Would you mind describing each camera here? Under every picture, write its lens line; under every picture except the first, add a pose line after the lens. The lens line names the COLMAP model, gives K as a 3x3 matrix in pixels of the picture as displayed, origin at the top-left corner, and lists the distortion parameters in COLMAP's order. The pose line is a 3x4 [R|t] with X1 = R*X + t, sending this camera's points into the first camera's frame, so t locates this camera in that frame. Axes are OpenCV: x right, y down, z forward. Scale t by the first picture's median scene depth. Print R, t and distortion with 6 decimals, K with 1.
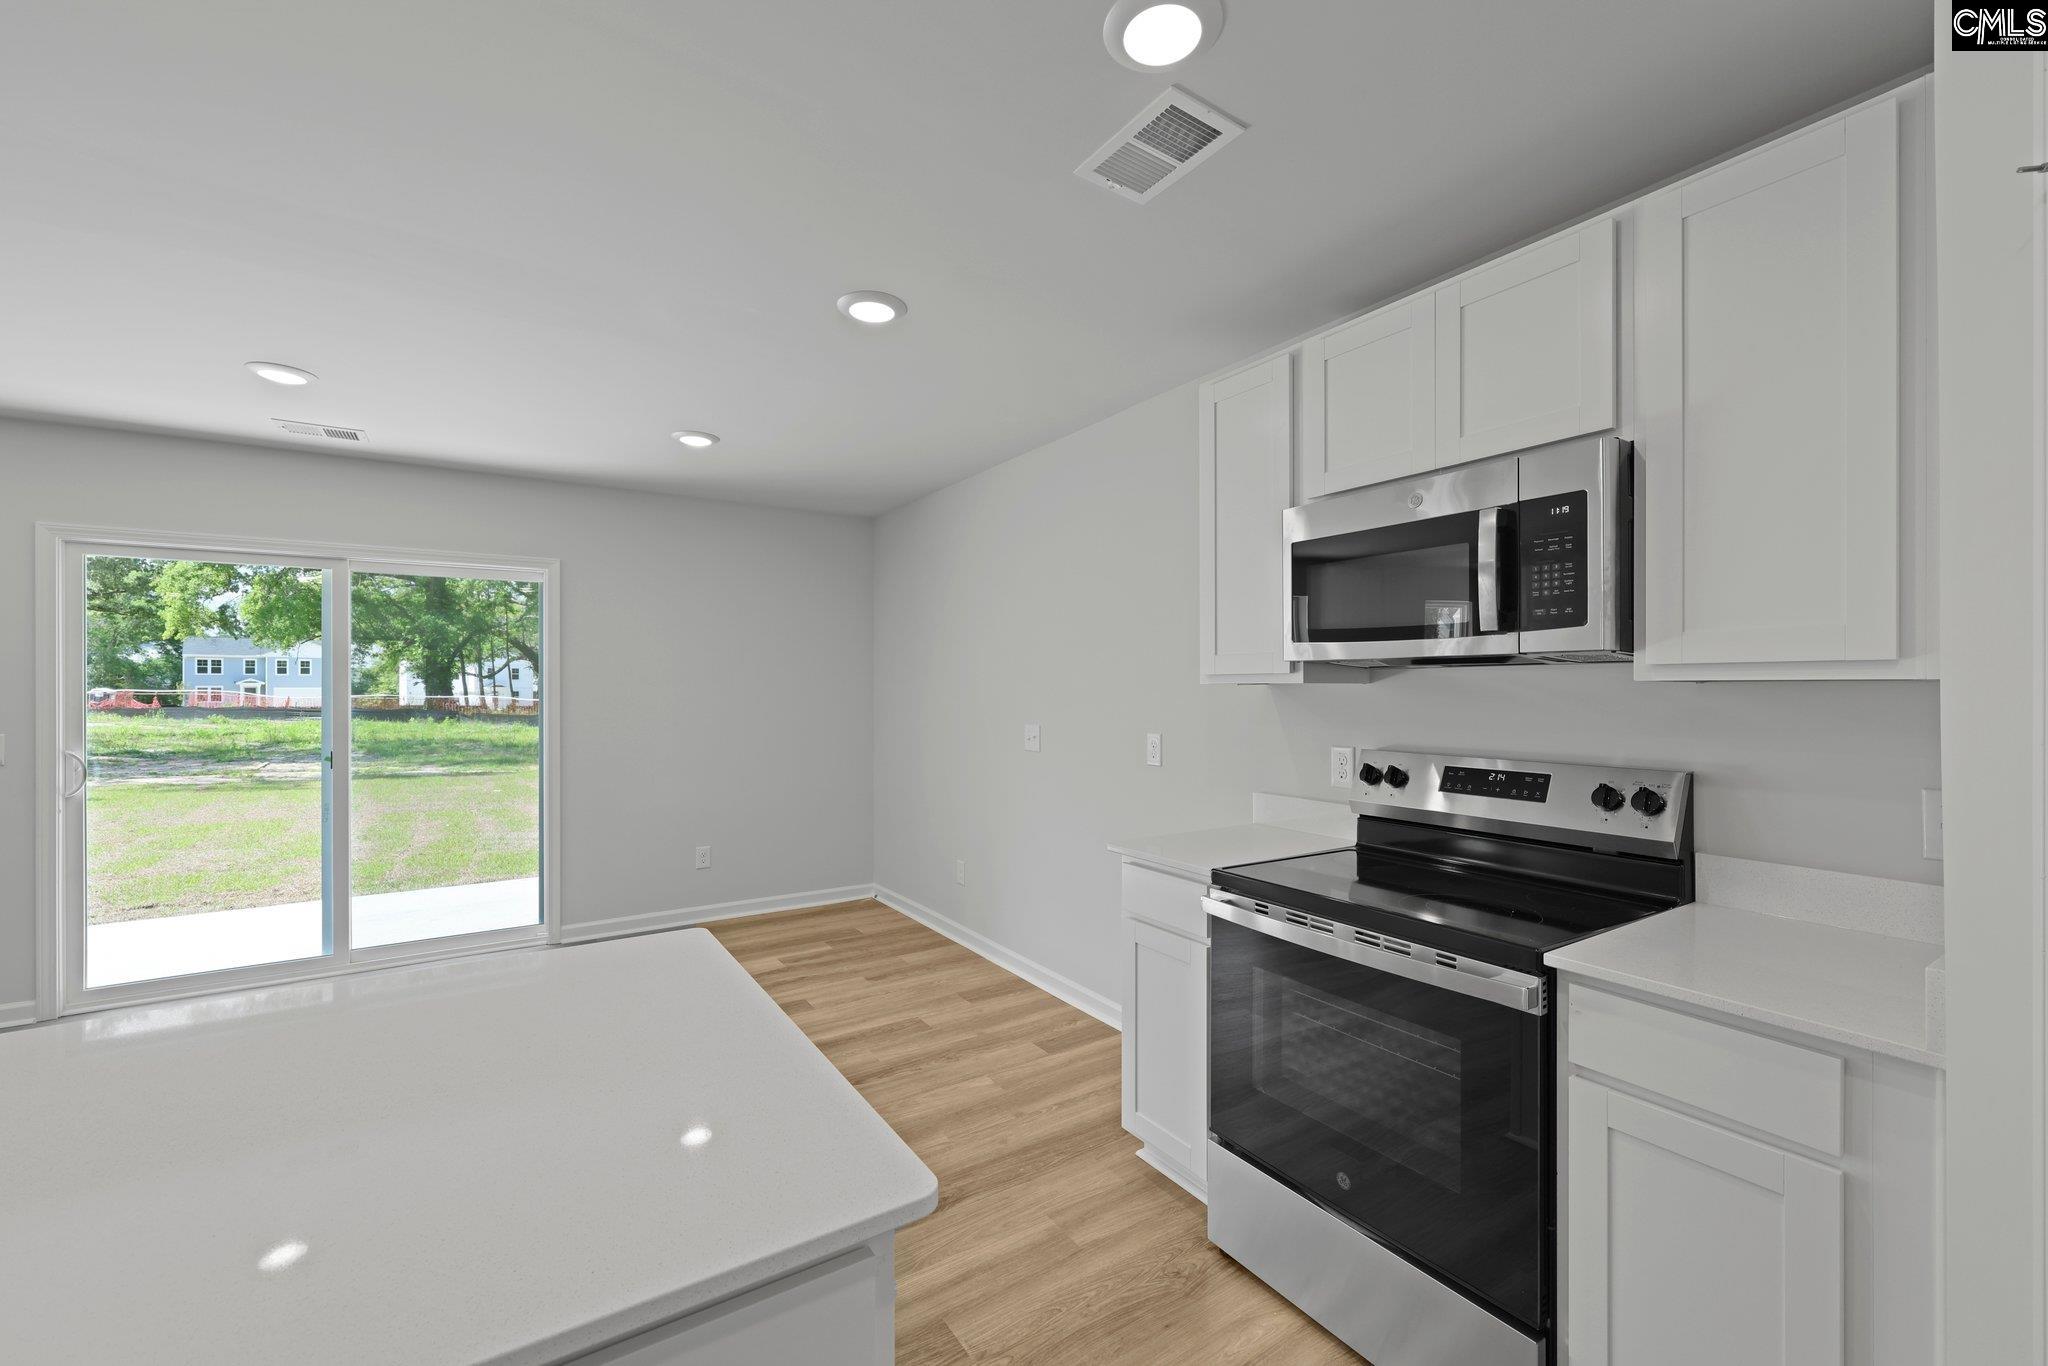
lens RADIAL K [[829.6, 0, 1022.1], [0, 829.6, 692.5], [0, 0, 1]] dist [0.003793, -0.001050]
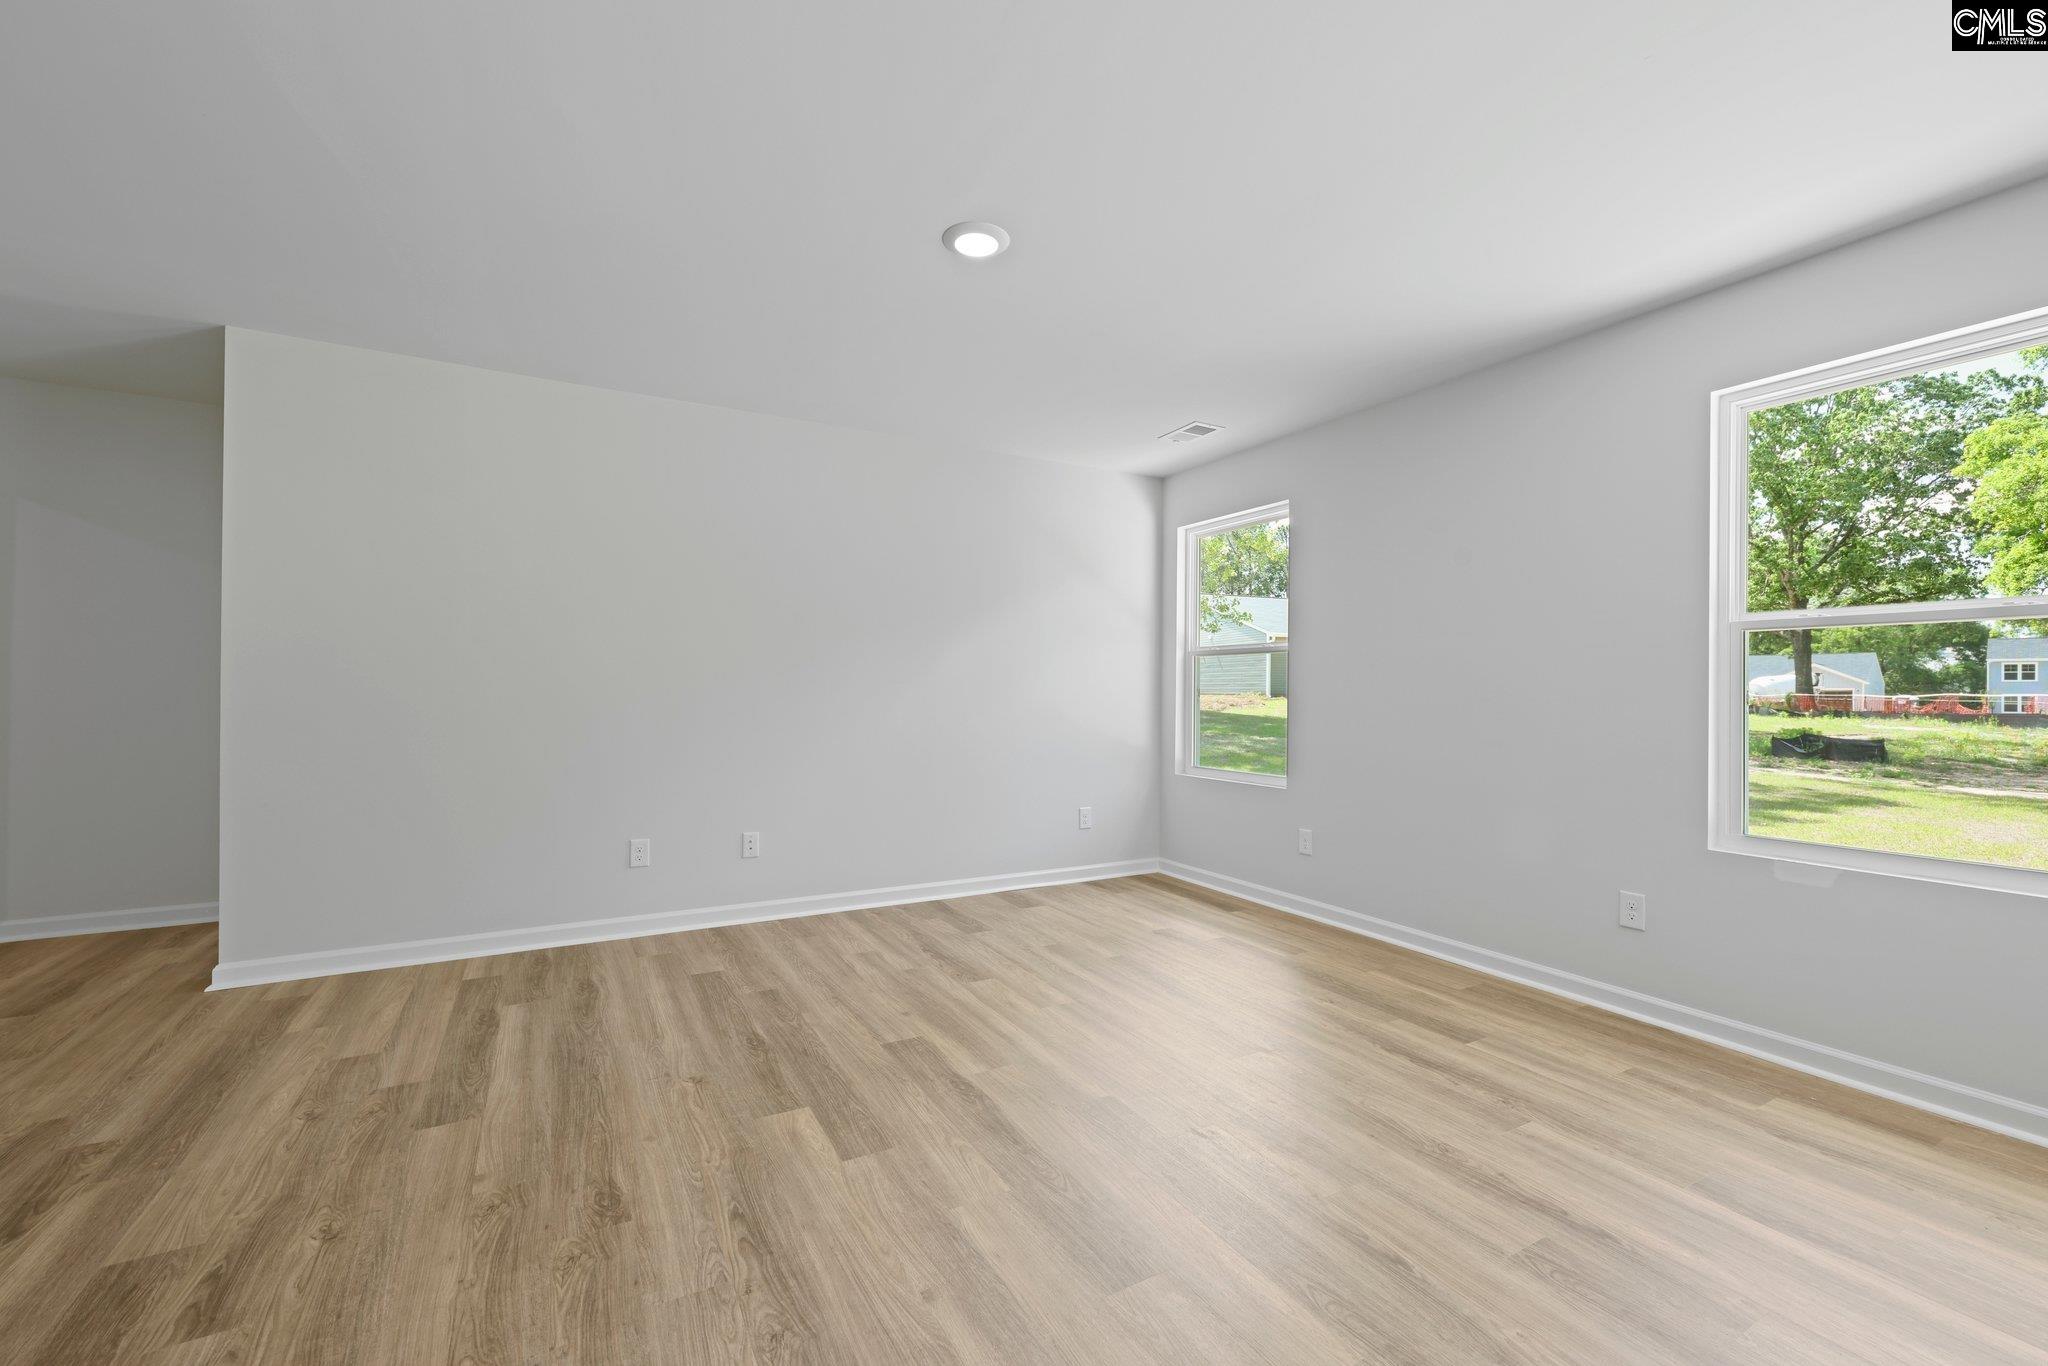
lens RADIAL K [[829.6, 0, 1022.8], [0, 829.6, 693.5], [0, 0, 1]] dist [0.003793, -0.001050]
pose [[-0.063337, 0.000617, -0.997992, -1.023804], [-0.012960, 0.999915, 0.001440, 0.106446], [0.997908, 0.013025, -0.063324, 0.268936]]
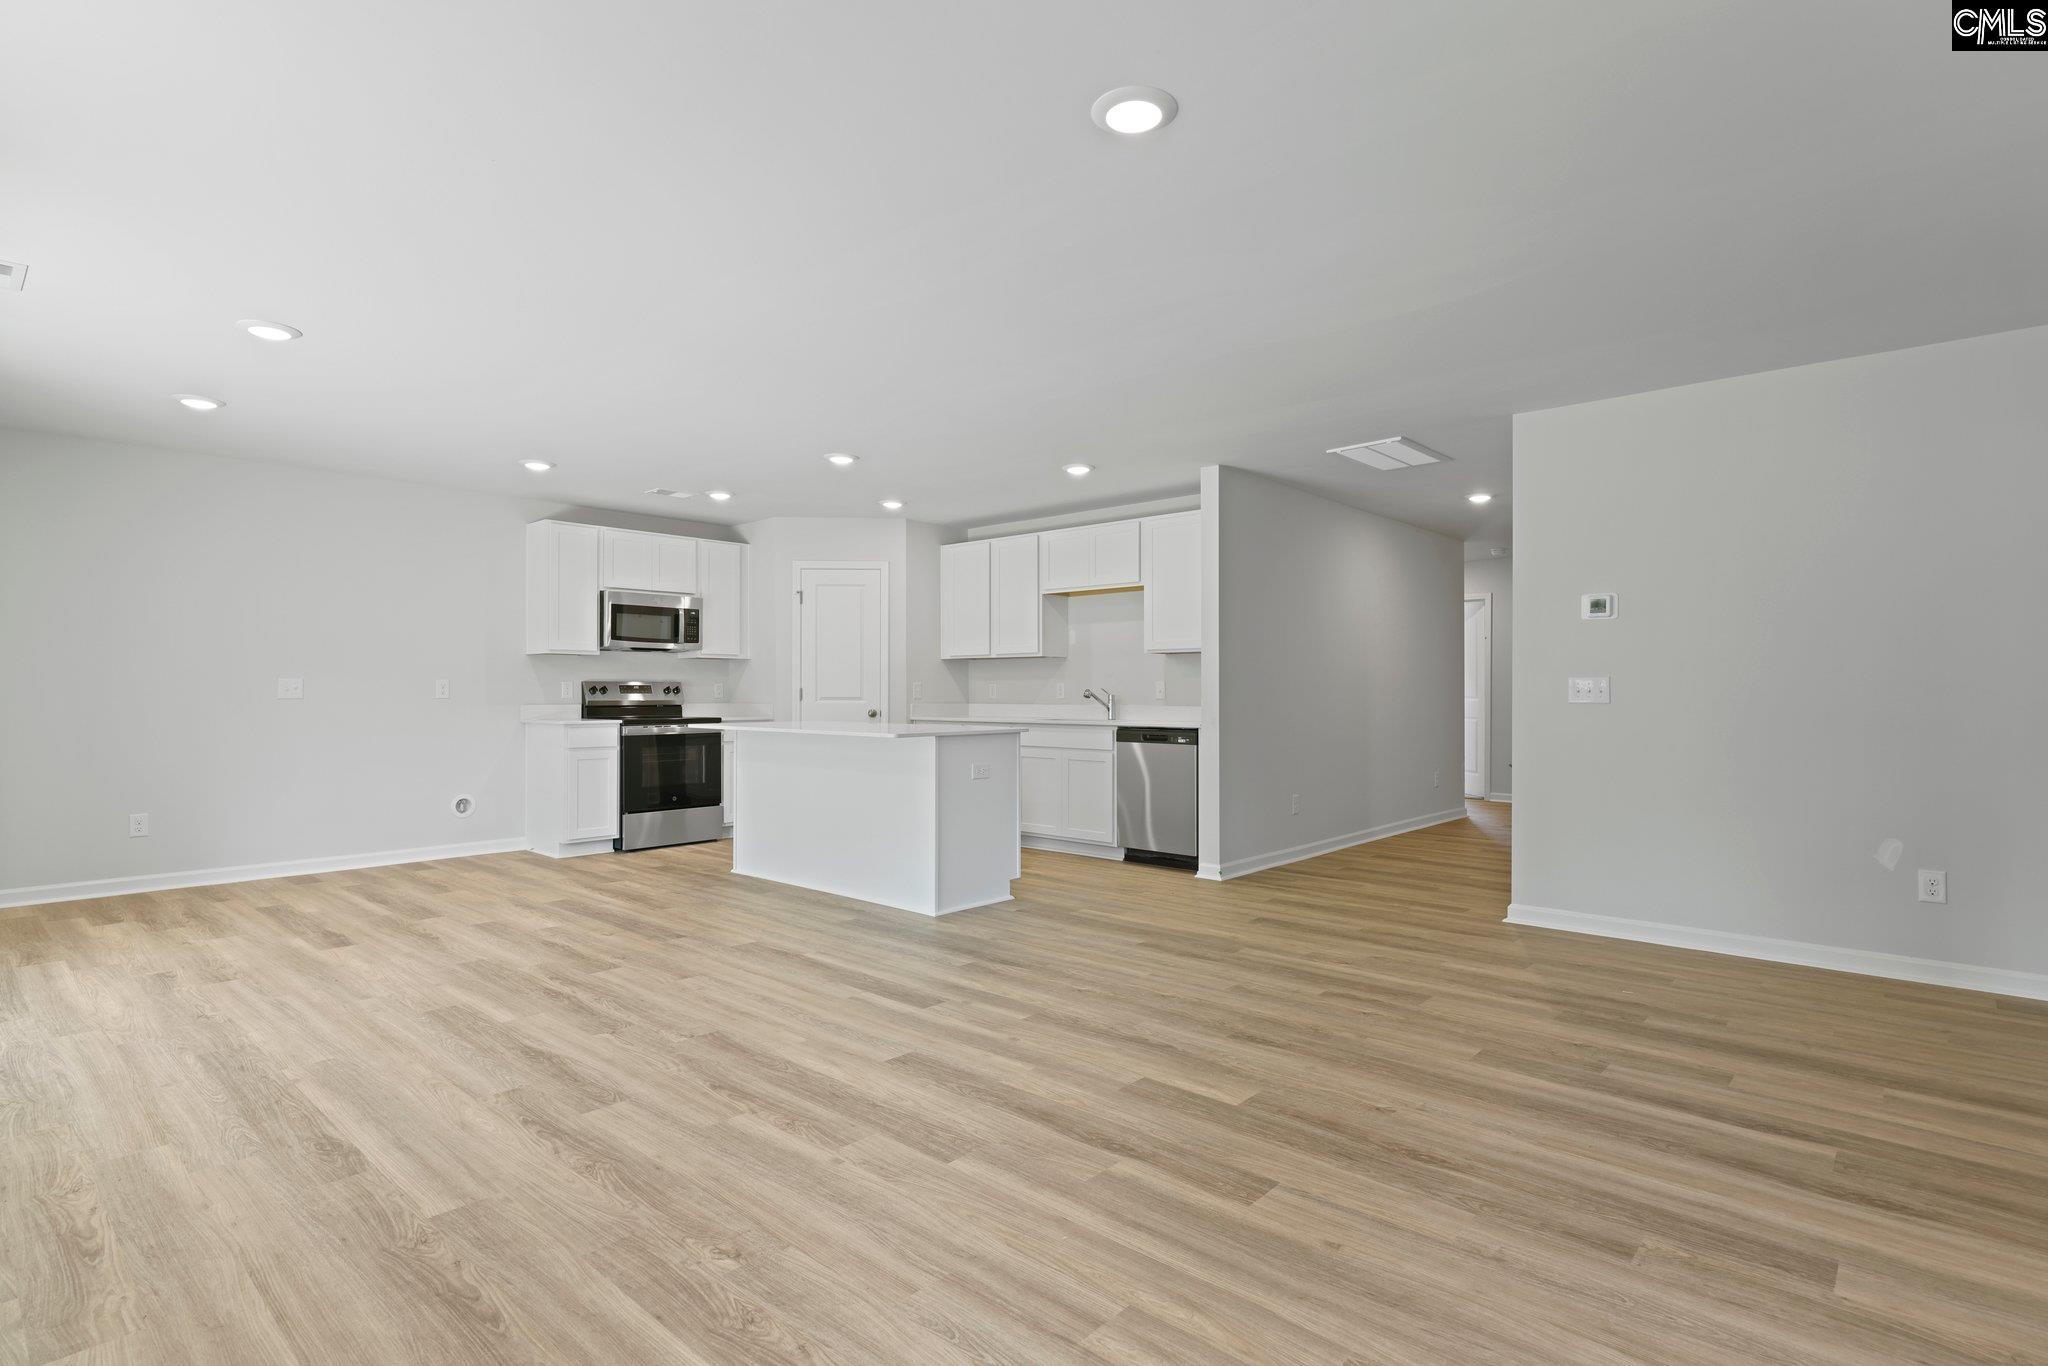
lens RADIAL K [[1013.5, 0, 1020.2], [0, 1013.5, 673.8], [0, 0, 1]] dist [0.001646, 0.000119]
pose [[-0.253136, 0.017143, 0.967279, -3.111642], [0.003623, 0.999853, -0.016773, 0.108261], [-0.967424, -0.000742, -0.253161, 0.513412]]
